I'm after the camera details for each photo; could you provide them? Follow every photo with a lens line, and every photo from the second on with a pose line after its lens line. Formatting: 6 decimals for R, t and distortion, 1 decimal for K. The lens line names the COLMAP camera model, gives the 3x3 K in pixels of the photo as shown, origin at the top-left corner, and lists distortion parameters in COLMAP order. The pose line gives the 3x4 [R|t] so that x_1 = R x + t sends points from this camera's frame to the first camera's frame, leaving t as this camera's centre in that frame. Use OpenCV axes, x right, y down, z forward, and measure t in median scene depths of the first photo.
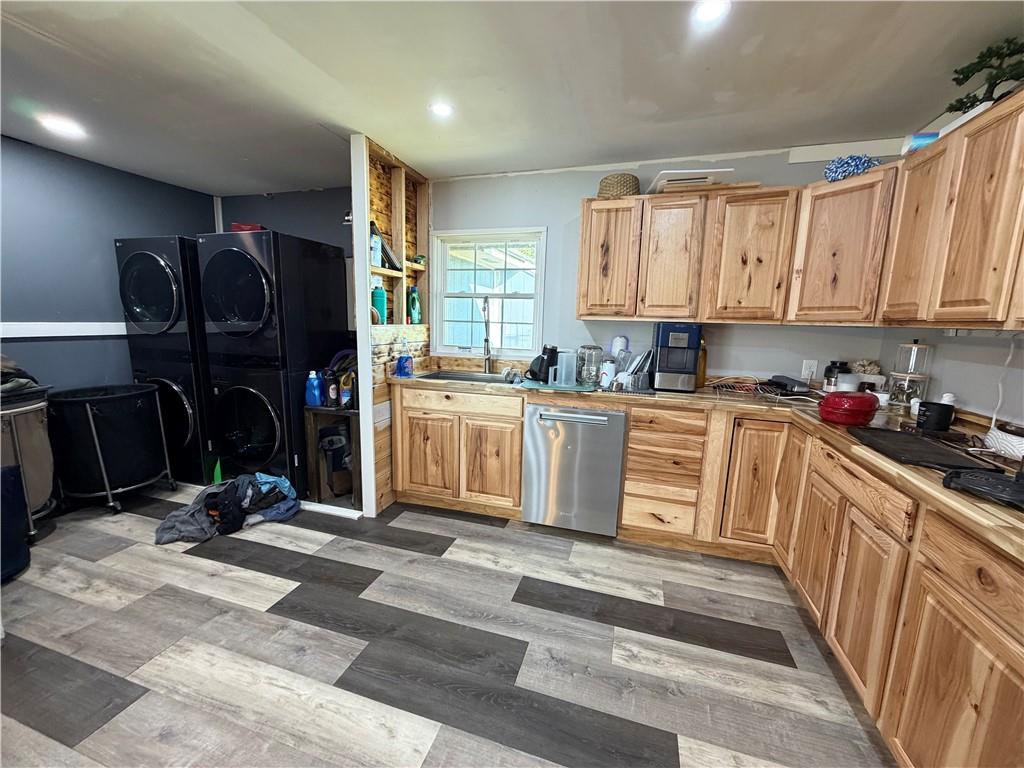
lens RADIAL K [[411.9, 0, 511.7], [0, 411.9, 387.4], [0, 0, 1]] dist [-0.000223, -0.000151]
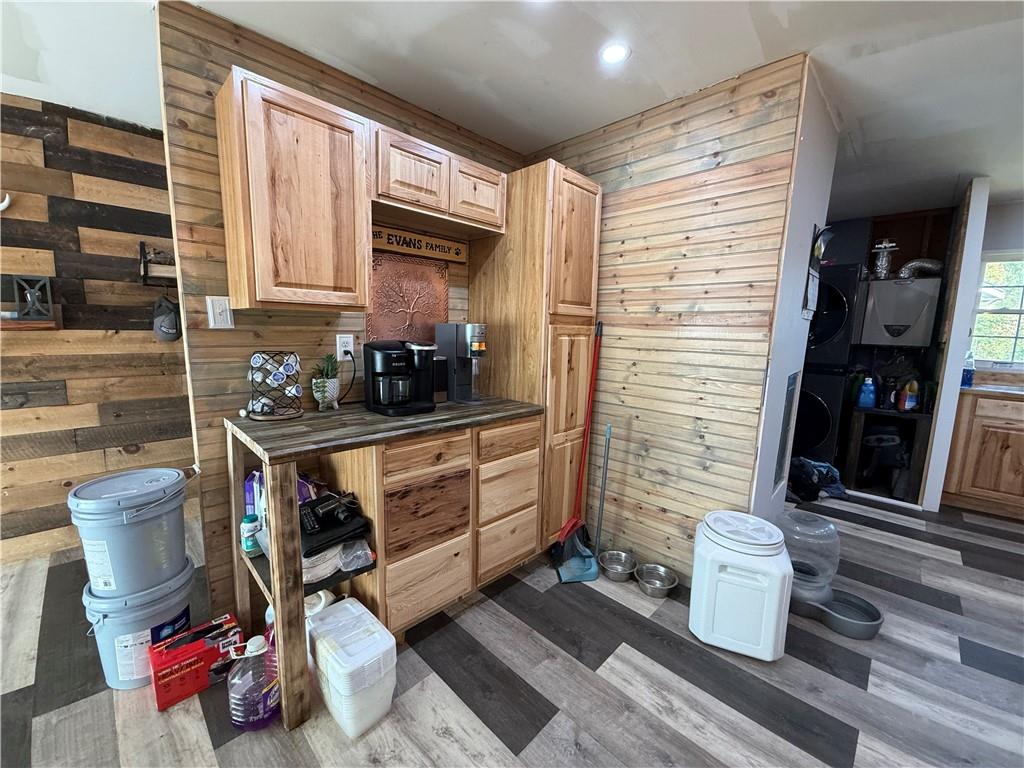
lens RADIAL K [[411.9, 0, 511.9], [0, 411.9, 382.5], [0, 0, 1]] dist [-0.000223, -0.000151]
pose [[0.886790, 0.057097, -0.458633, -0.863105], [-0.077723, 0.996631, -0.026207, 0.085380], [0.455591, 0.058886, 0.888239, -0.529470]]
